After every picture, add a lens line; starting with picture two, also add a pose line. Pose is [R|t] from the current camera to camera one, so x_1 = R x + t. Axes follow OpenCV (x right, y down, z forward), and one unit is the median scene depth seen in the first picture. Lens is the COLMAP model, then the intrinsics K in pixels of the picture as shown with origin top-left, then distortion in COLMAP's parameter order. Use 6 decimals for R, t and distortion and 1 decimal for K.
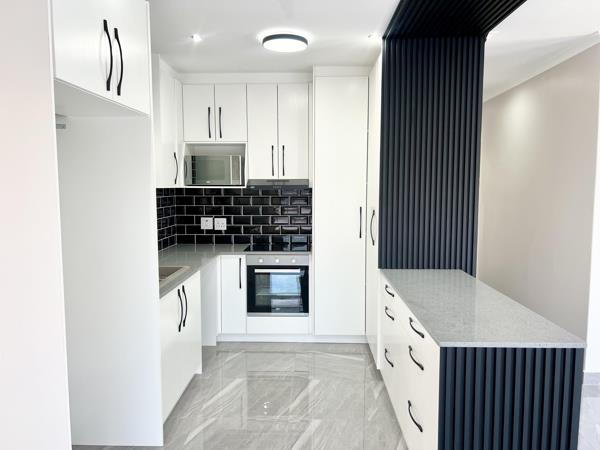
lens RADIAL K [[439.8, 0, 299.0], [0, 439.8, 225.4], [0, 0, 1]] dist [-0.012968, -0.009176]
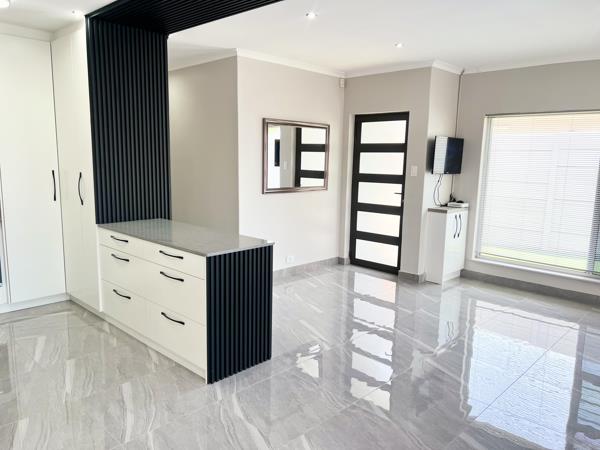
lens RADIAL K [[439.8, 0, 299.8], [0, 439.8, 226.5], [0, 0, 1]] dist [-0.012968, -0.009176]
pose [[0.664186, -0.103649, 0.740347, -0.313423], [0.041673, 0.993935, 0.101766, 0.010273], [-0.746405, -0.036739, 0.664477, -0.151831]]
